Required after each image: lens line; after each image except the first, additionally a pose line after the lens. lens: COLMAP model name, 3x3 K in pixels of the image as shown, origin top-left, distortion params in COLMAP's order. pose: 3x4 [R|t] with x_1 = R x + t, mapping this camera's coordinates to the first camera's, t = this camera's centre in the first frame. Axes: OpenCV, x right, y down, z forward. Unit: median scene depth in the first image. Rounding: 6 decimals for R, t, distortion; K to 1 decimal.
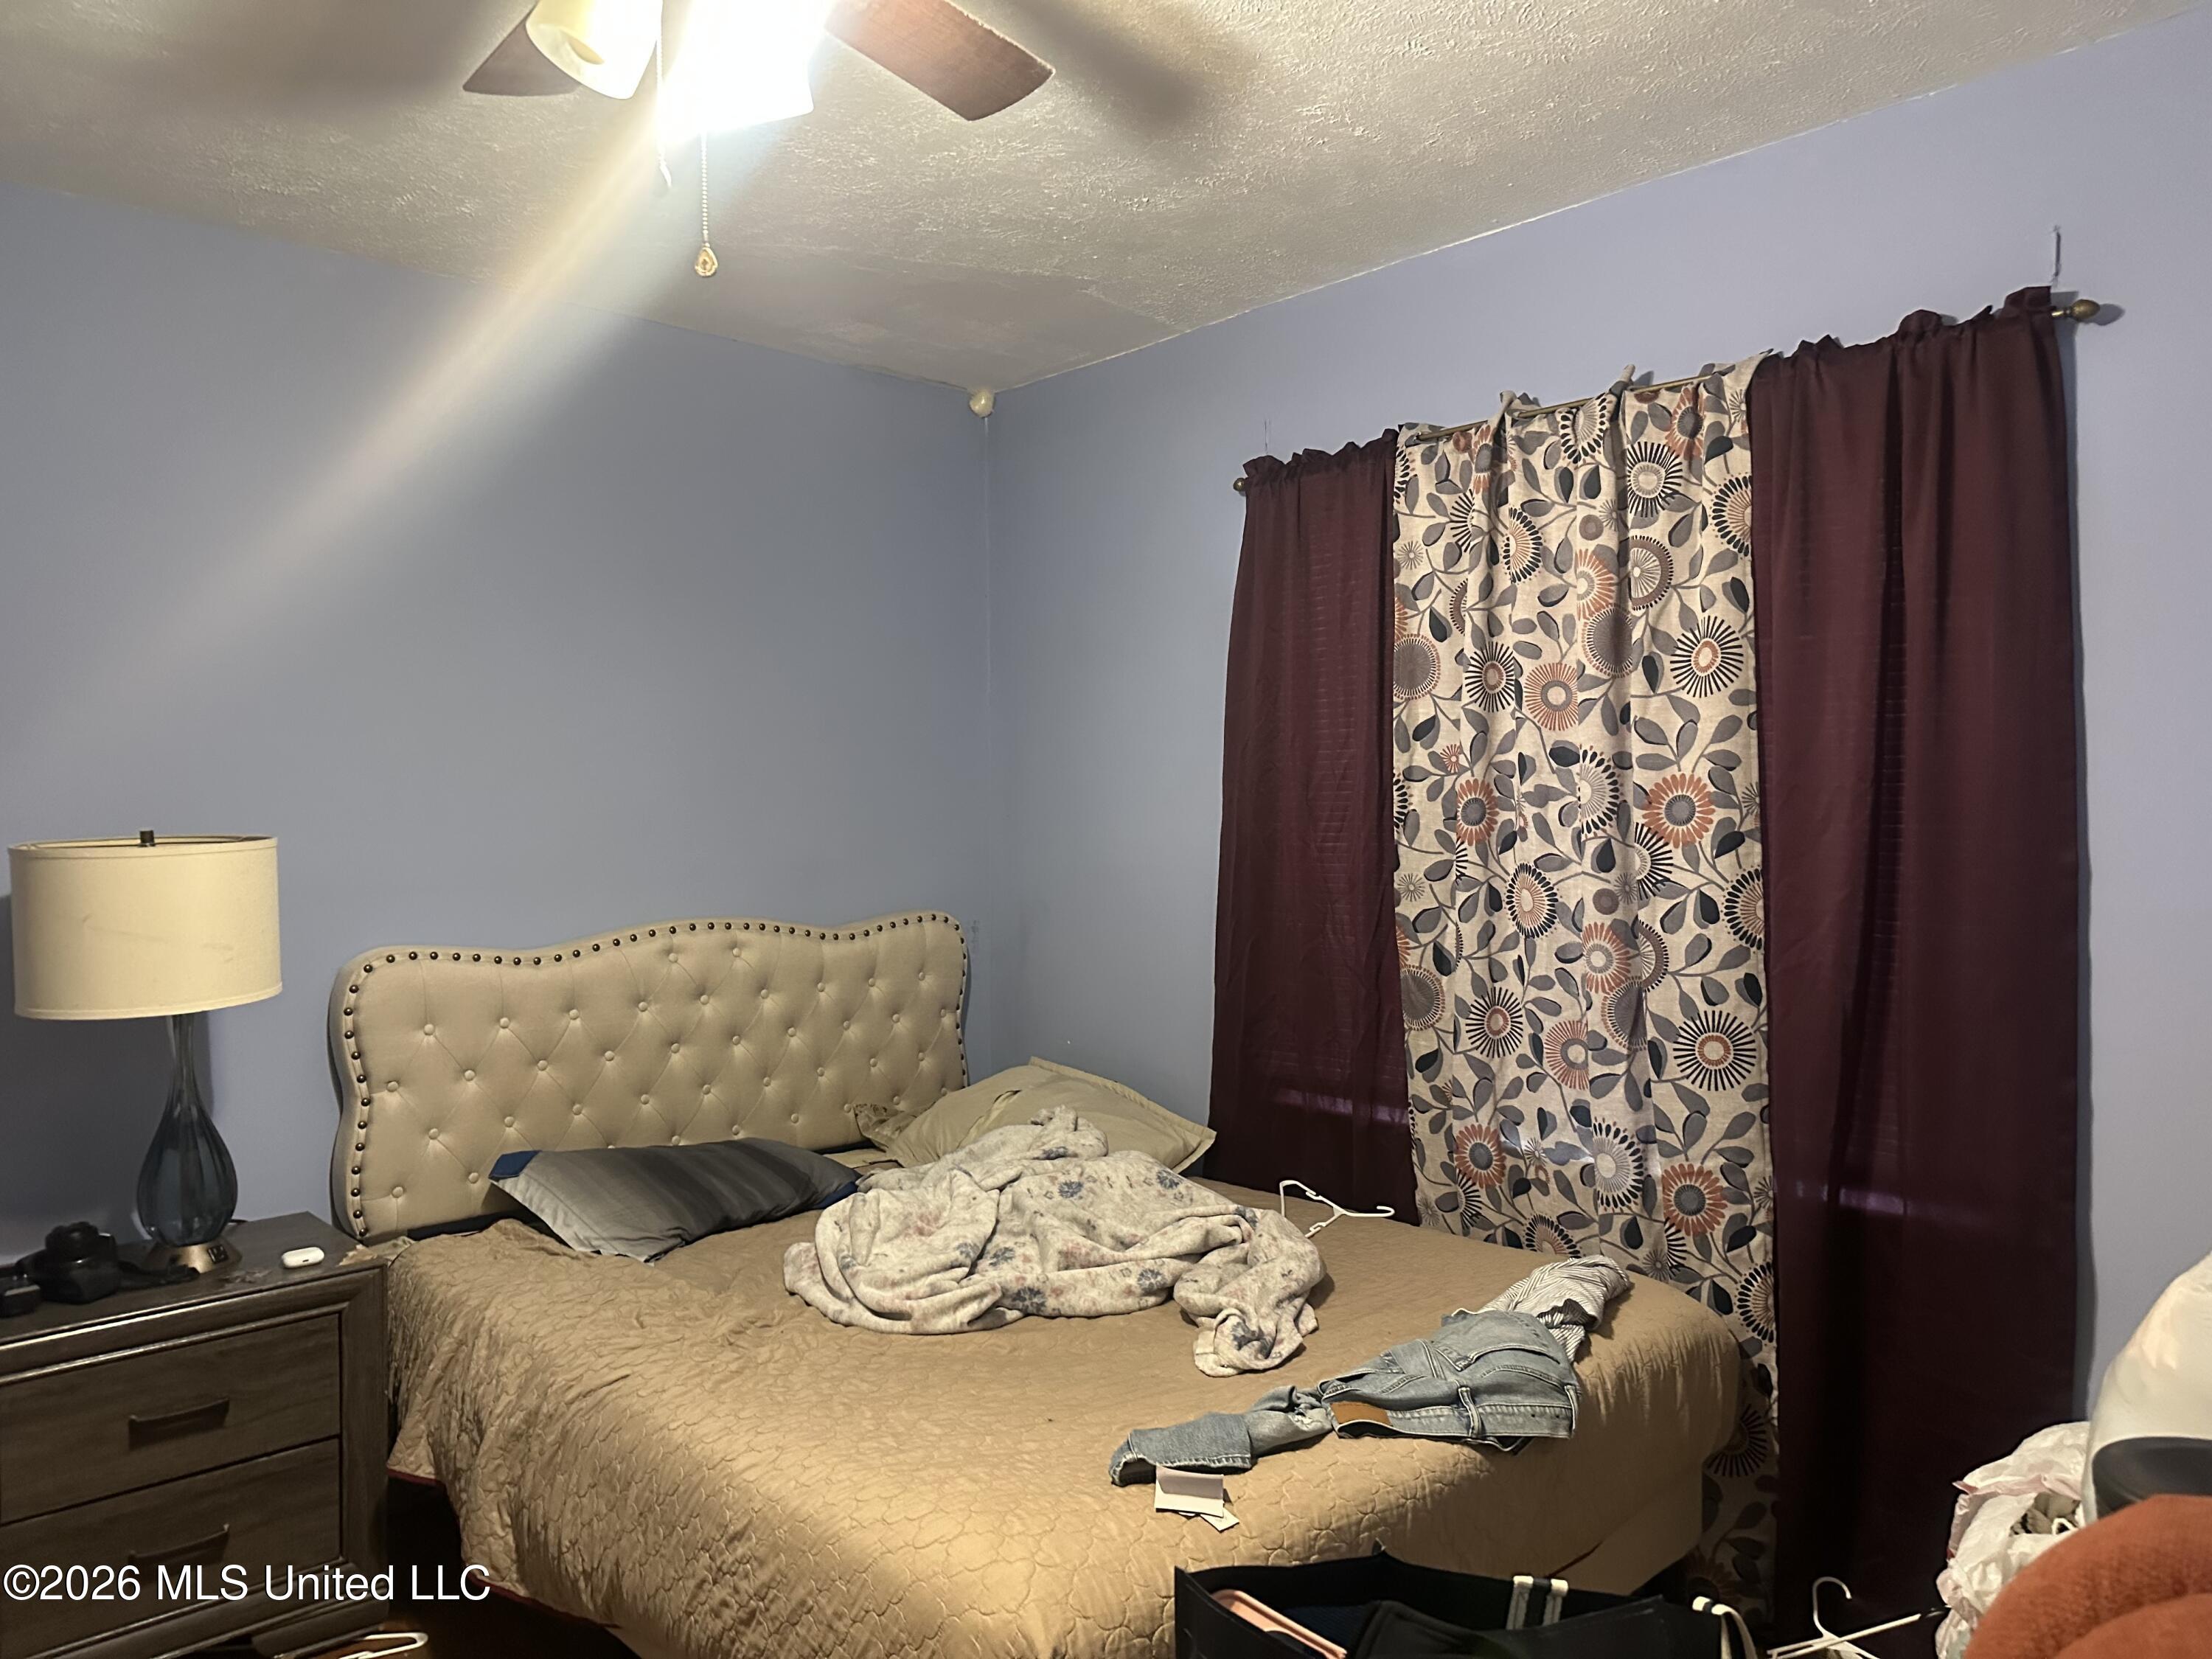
lens RADIAL K [[1541.7, 0, 1101.7], [0, 1541.7, 816.5], [0, 0, 1]] dist [0.050338, -0.061443]
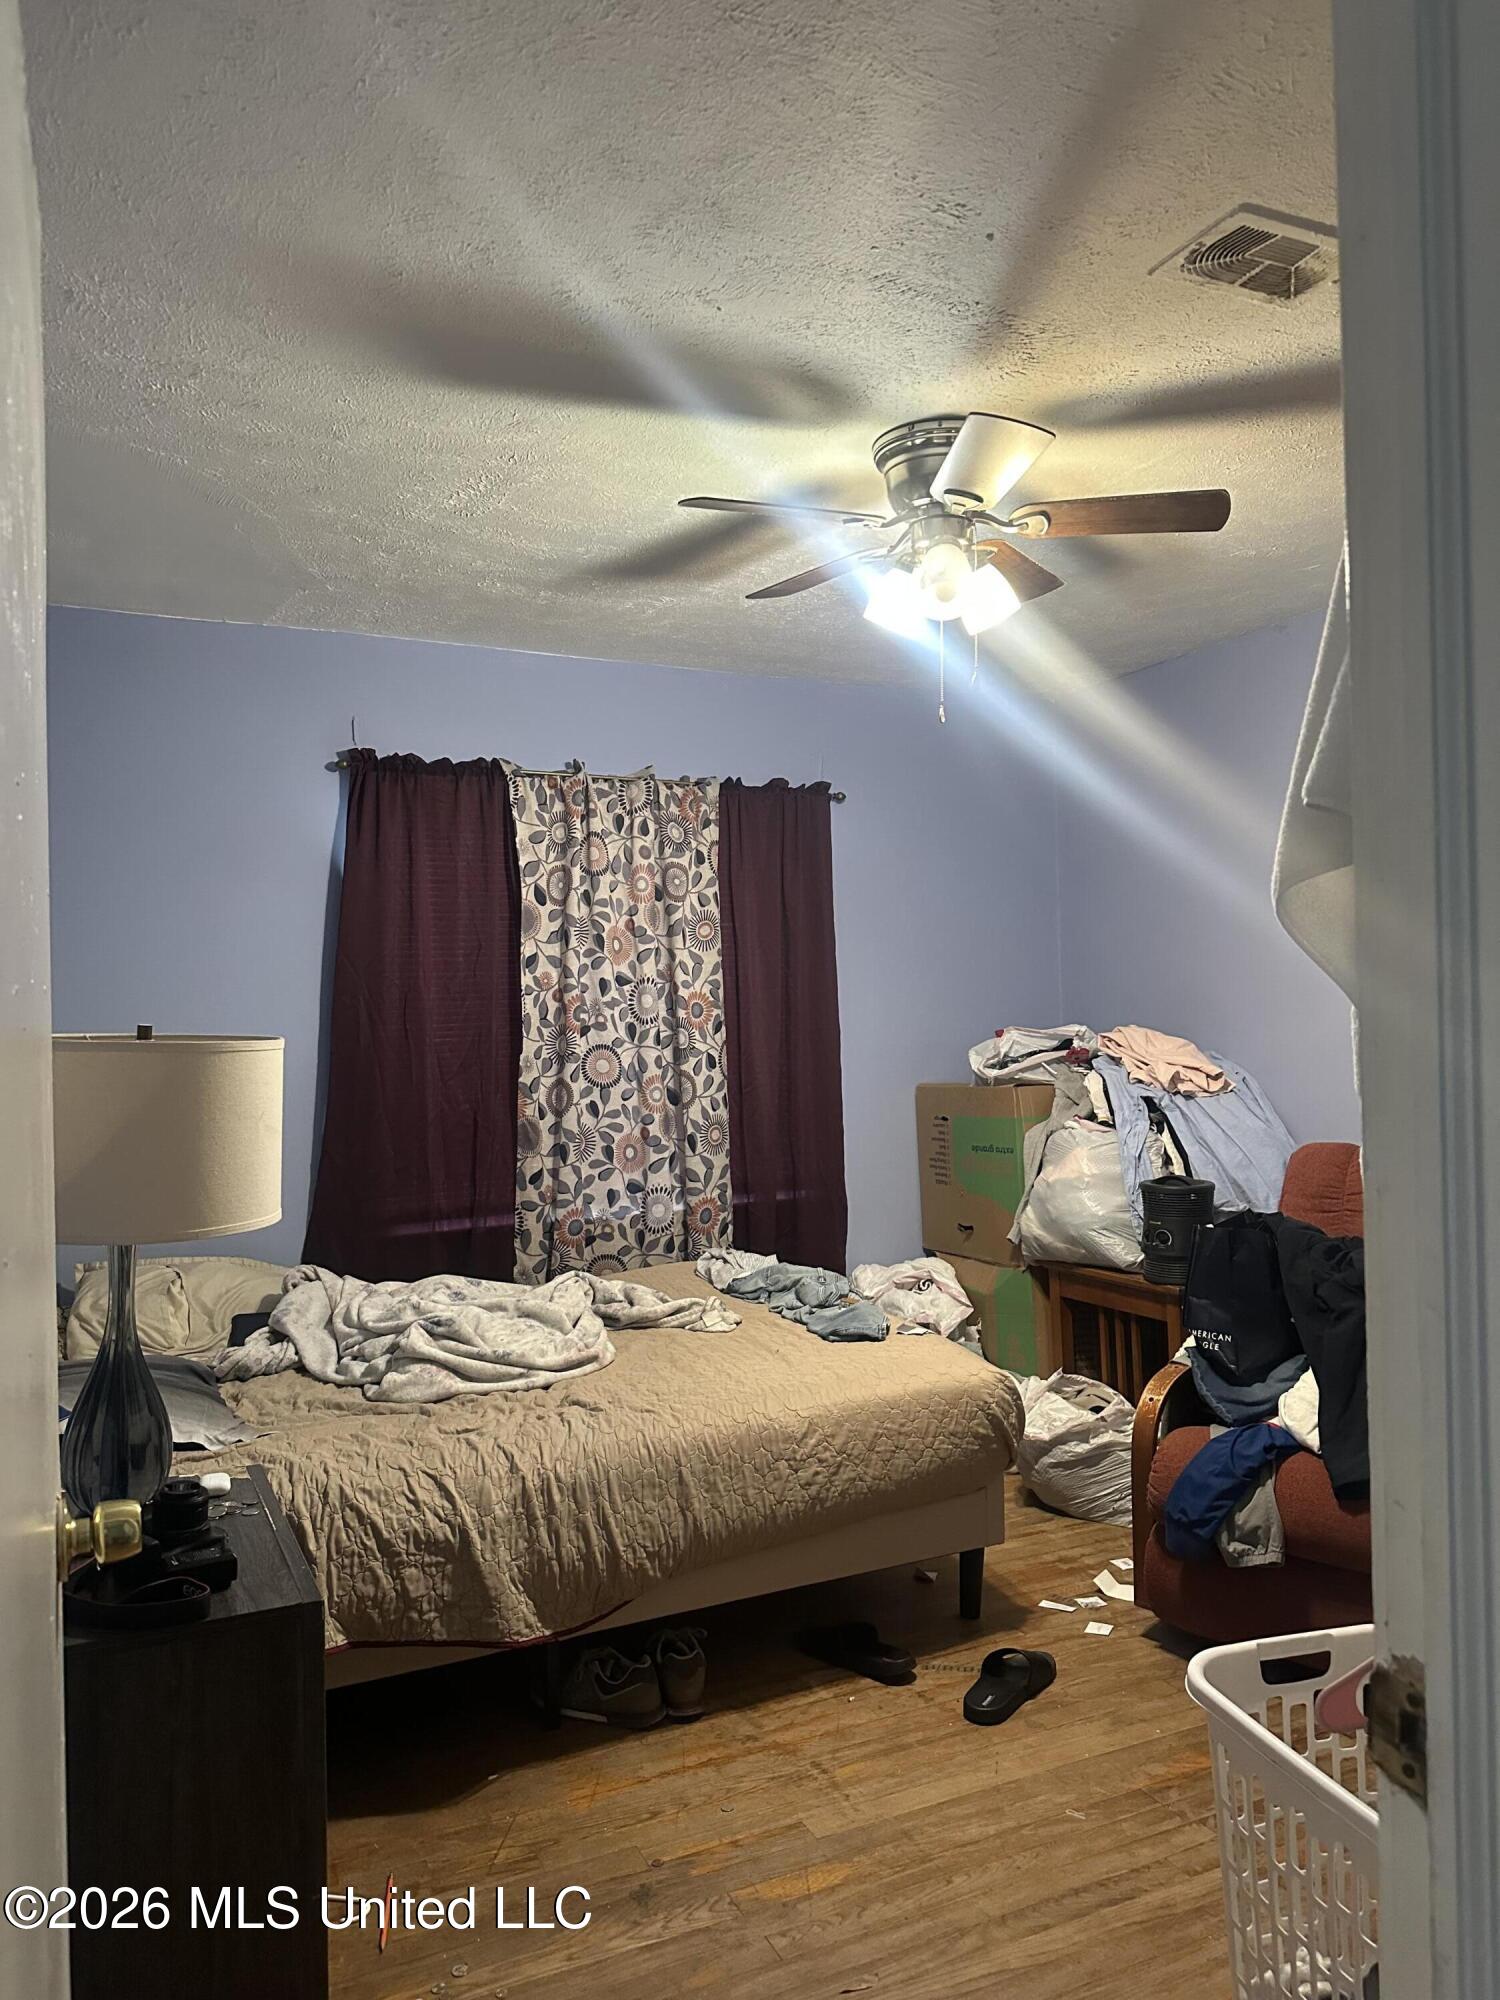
lens RADIAL K [[1394.0, 0, 749.2], [0, 1394.0, 1006.8], [0, 0, 1]] dist [0.050338, -0.061443]
pose [[0.276694, 0.002514, 0.960955, -1.151472], [0.027092, 0.999579, -0.010416, 0.010305], [-0.960576, 0.028916, 0.276509, 0.436460]]
